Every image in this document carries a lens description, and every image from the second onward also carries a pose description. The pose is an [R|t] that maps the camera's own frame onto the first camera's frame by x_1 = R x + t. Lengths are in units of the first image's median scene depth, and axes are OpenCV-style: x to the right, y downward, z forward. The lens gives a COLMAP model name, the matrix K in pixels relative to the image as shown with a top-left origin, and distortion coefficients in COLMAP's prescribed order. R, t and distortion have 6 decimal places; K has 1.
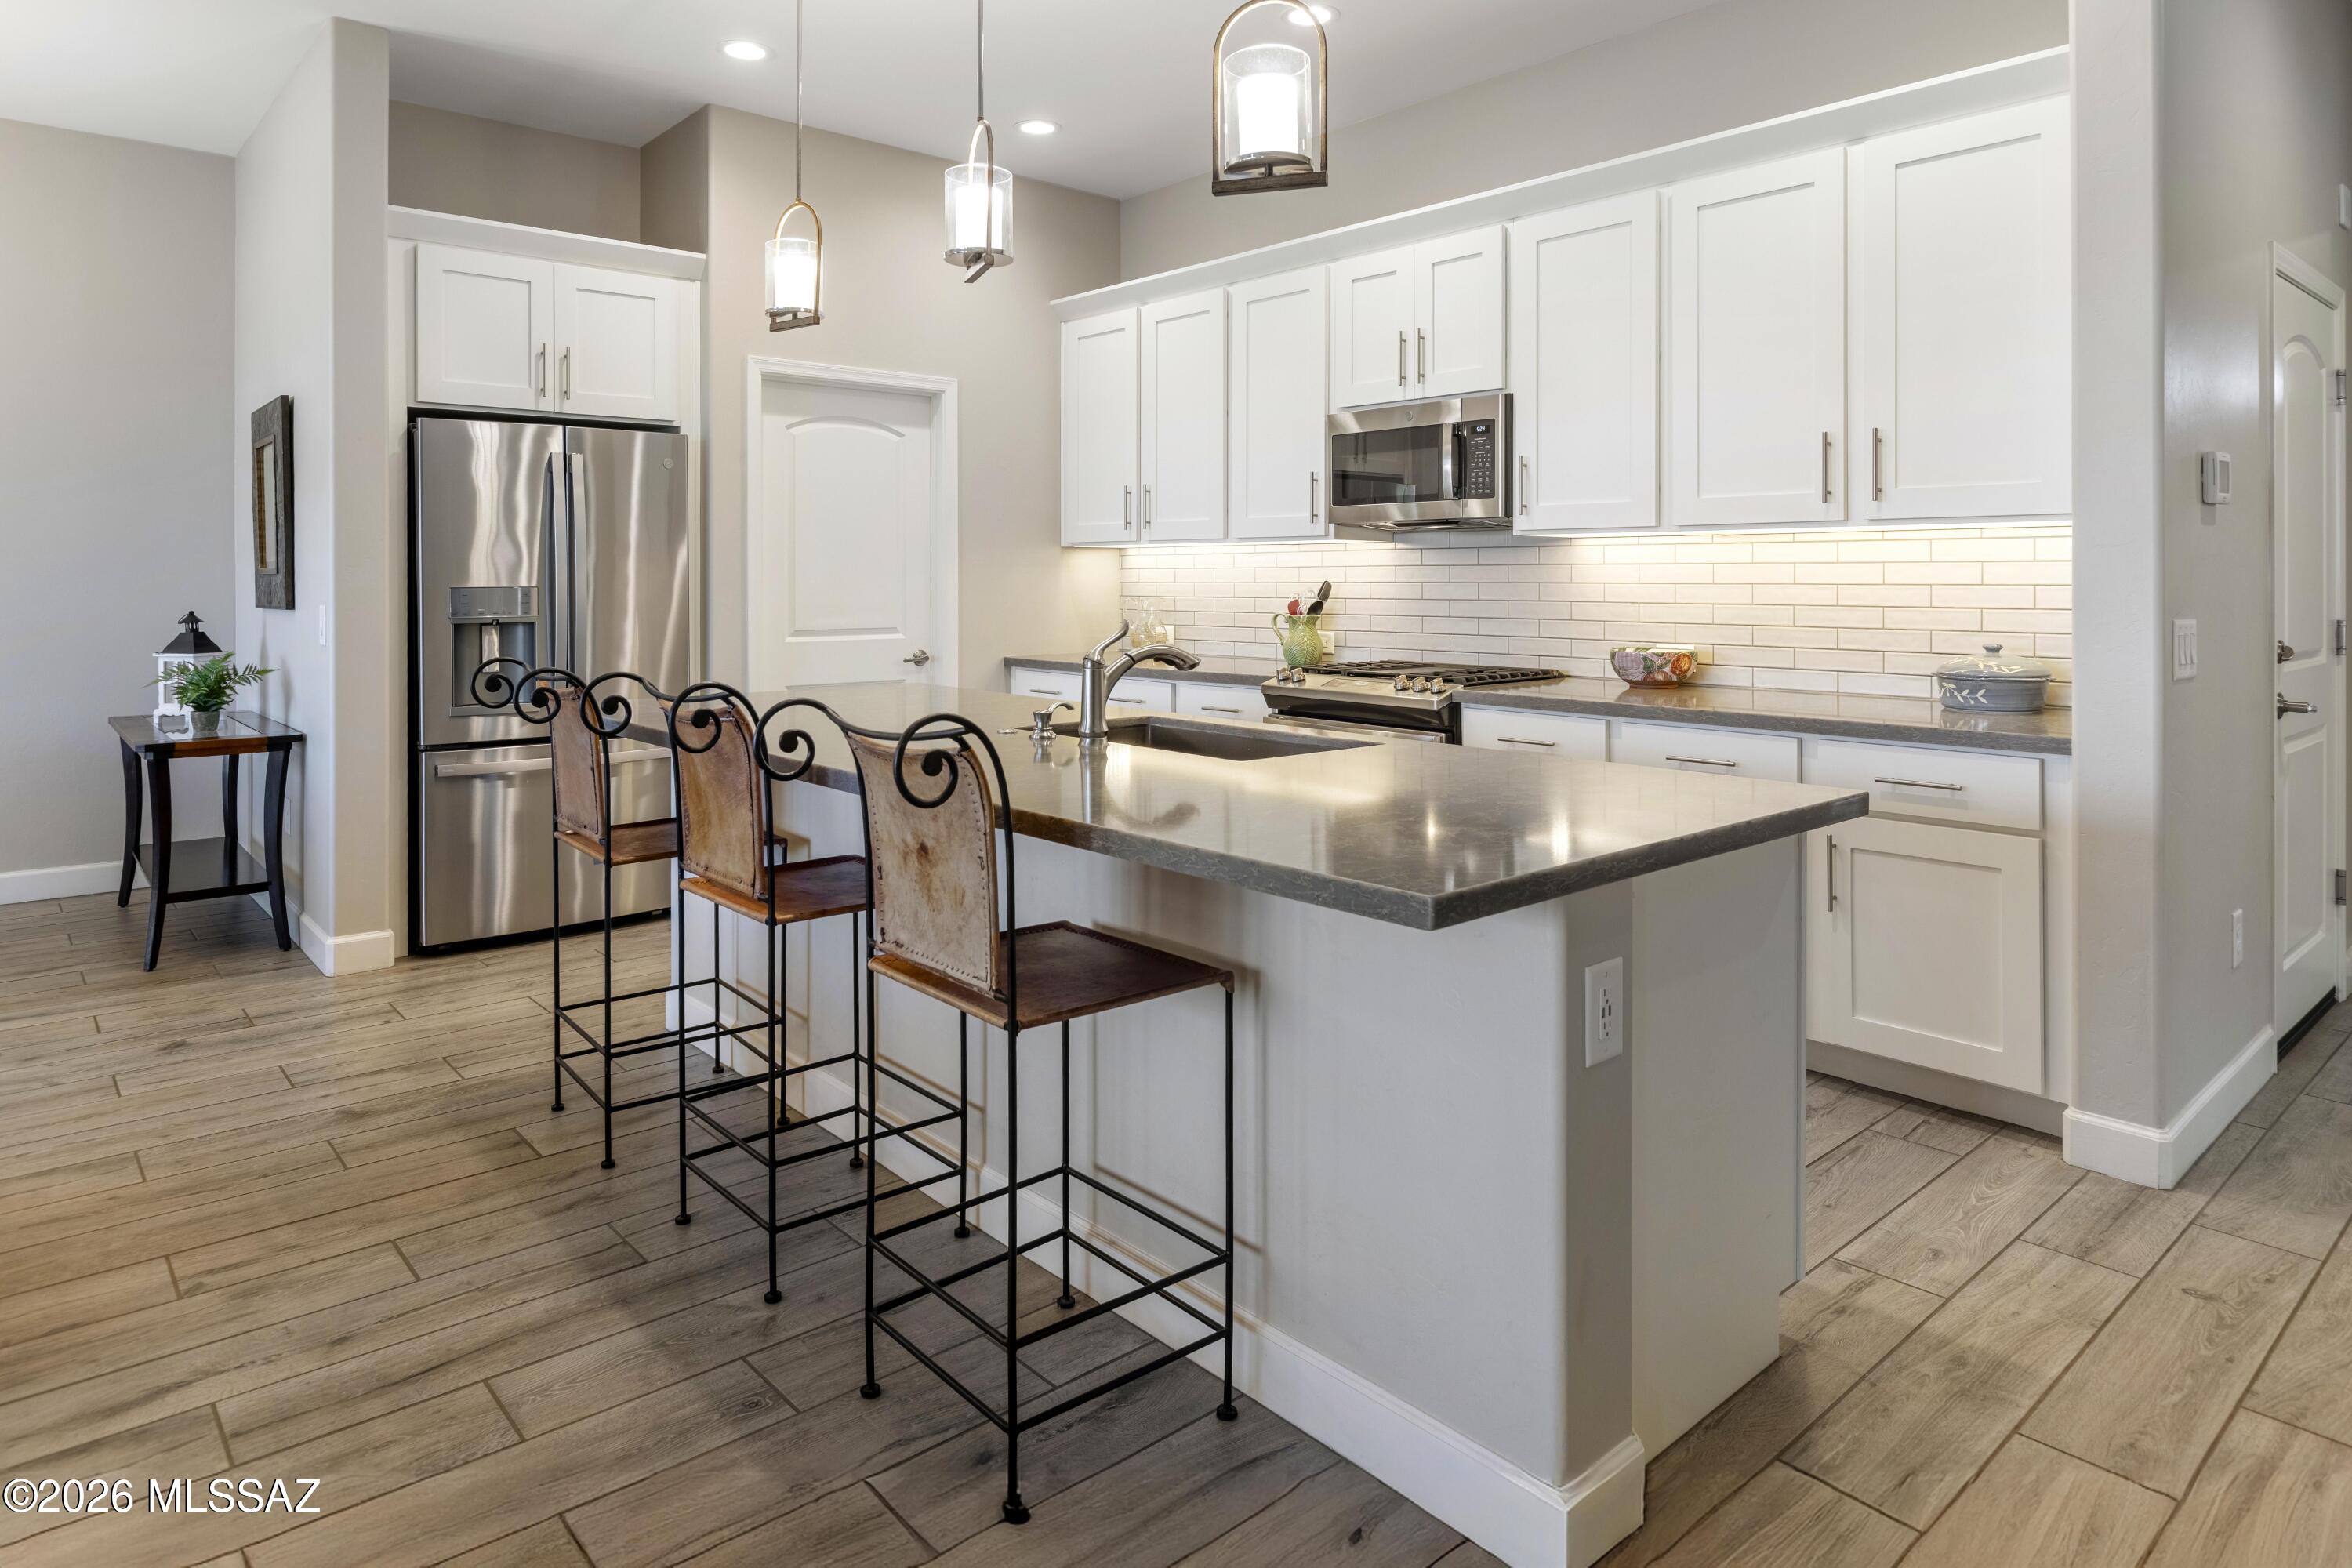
lens RADIAL K [[1383.0, 0, 1175.6], [0, 1383.0, 579.0], [0, 0, 1]] dist [-0.003197, -0.000761]
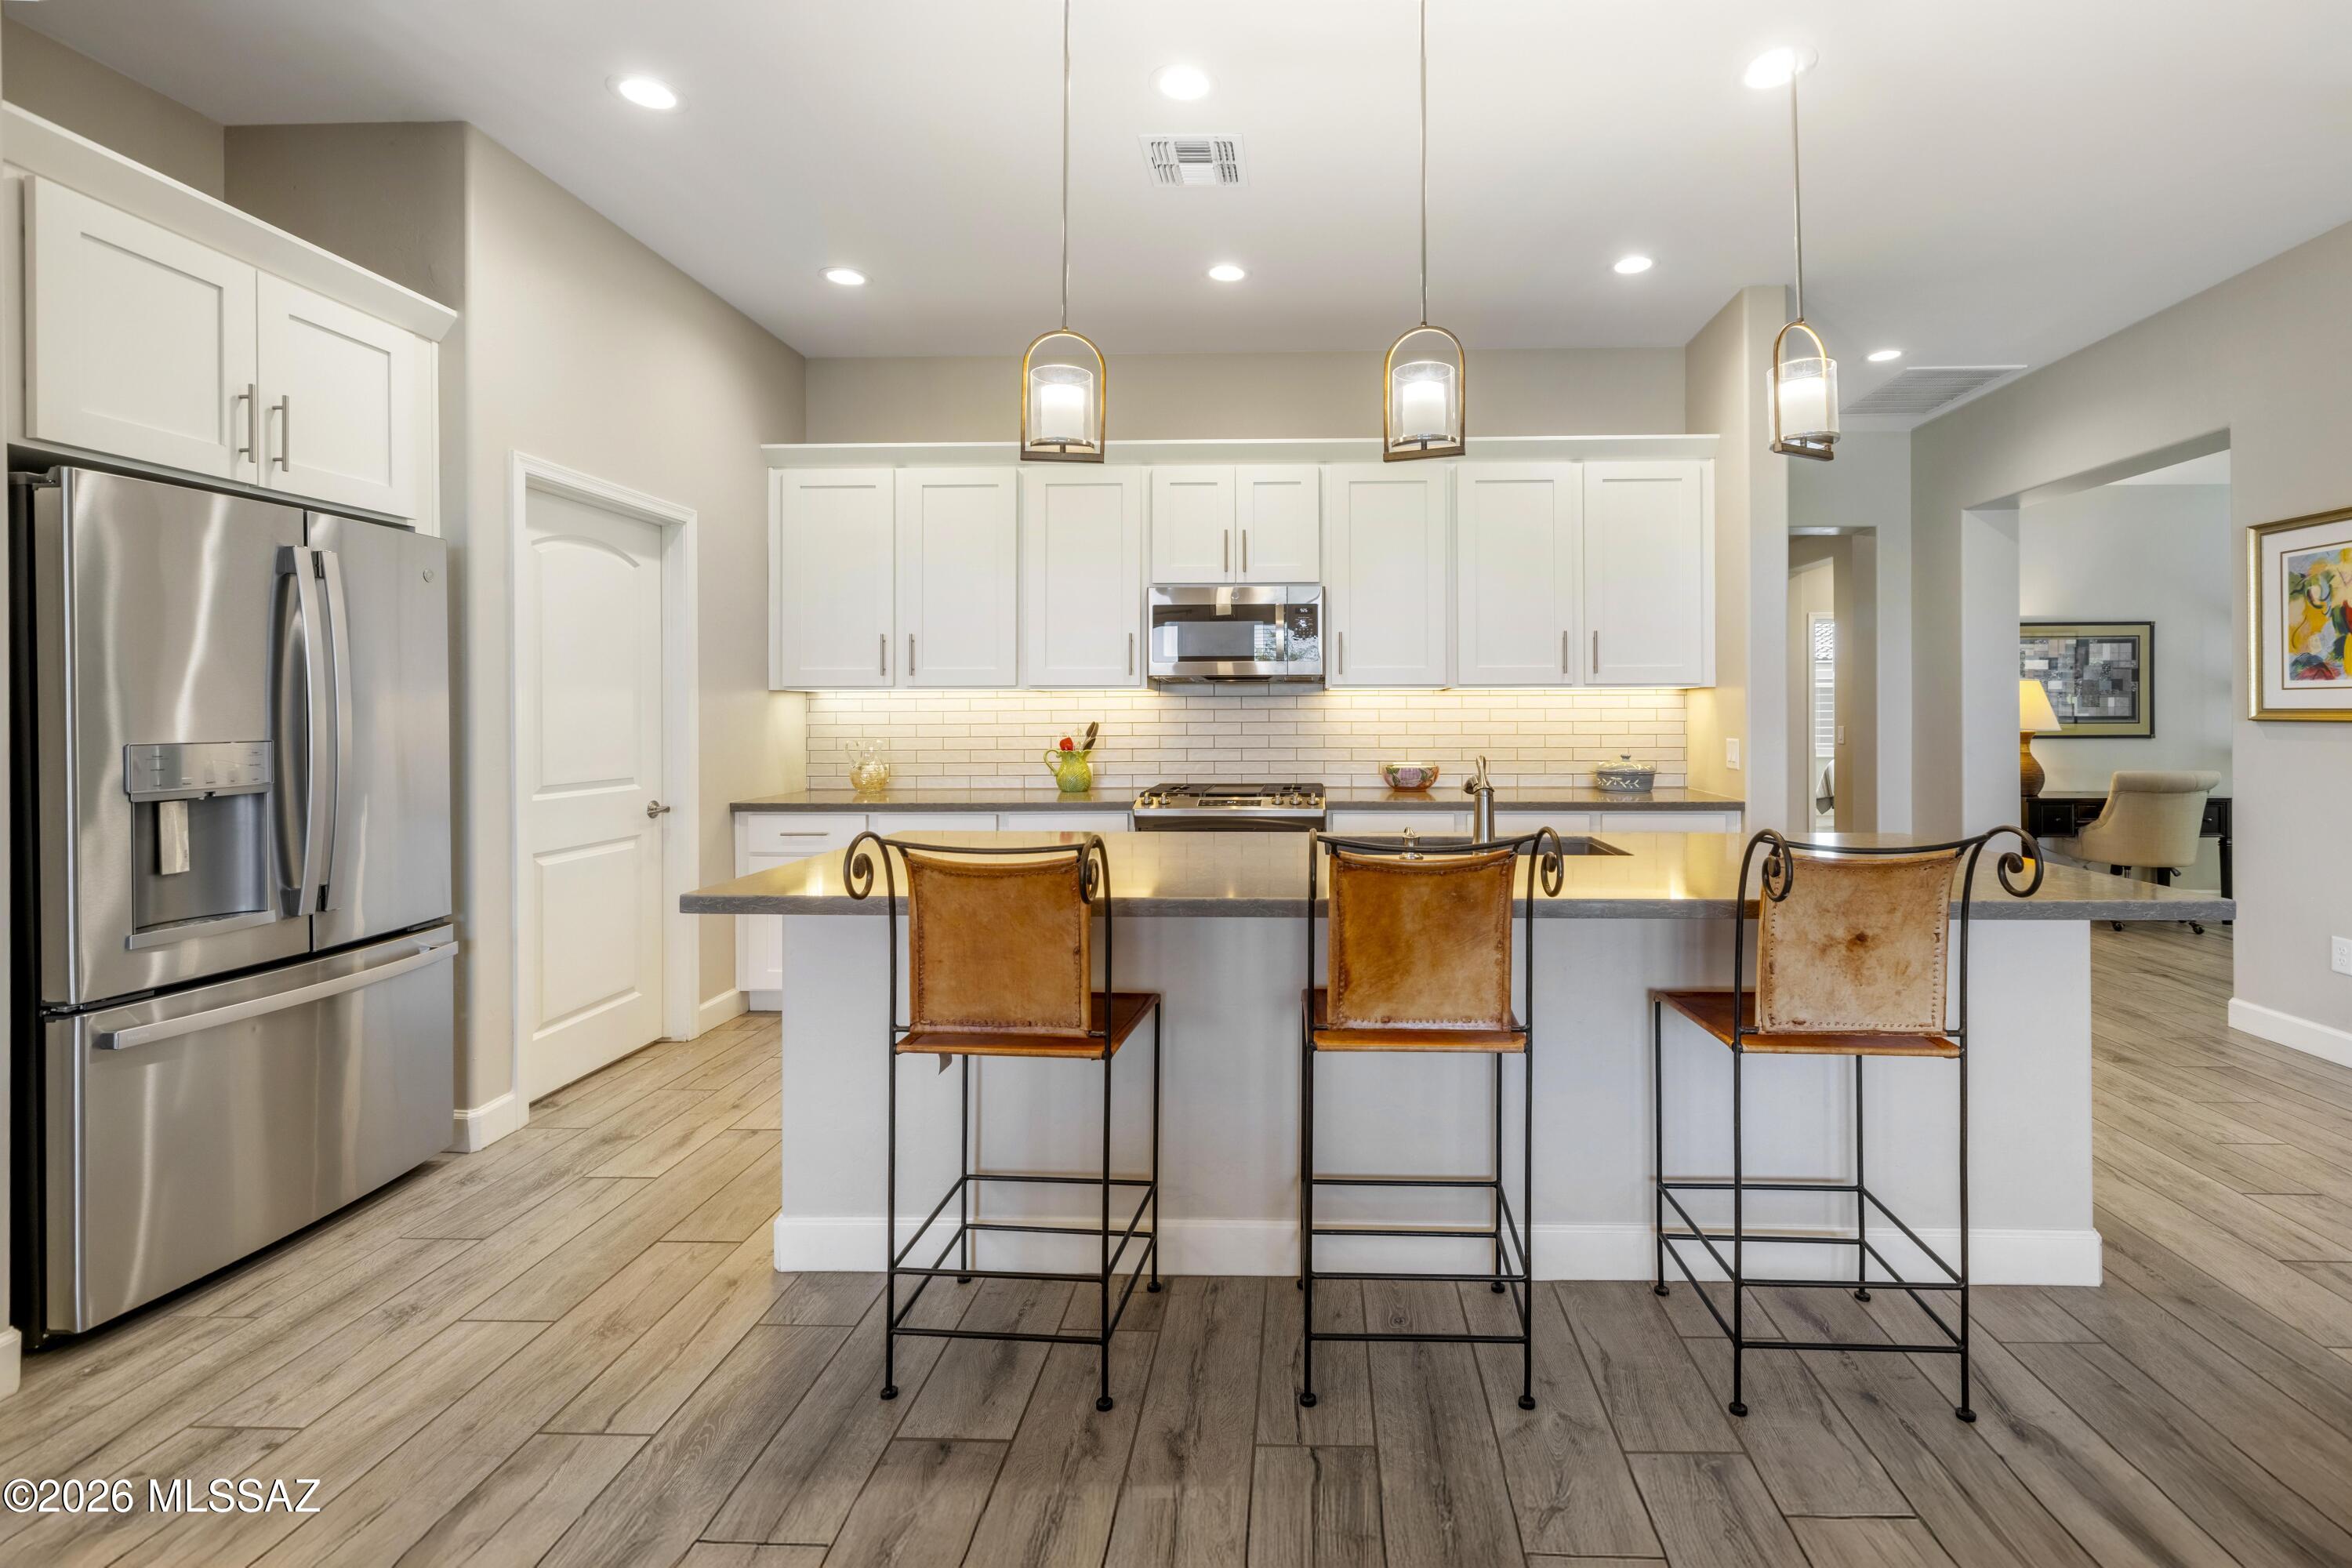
lens RADIAL K [[1049.7, 0, 1175.6], [0, 1049.7, 710.5], [0, 0, 1]] dist [0.001402, 0.000288]
pose [[0.689496, -0.001139, 0.724288, -0.552683], [0.004697, 0.999985, -0.002898, -0.006015], [-0.724274, 0.005400, 0.689491, 0.330804]]
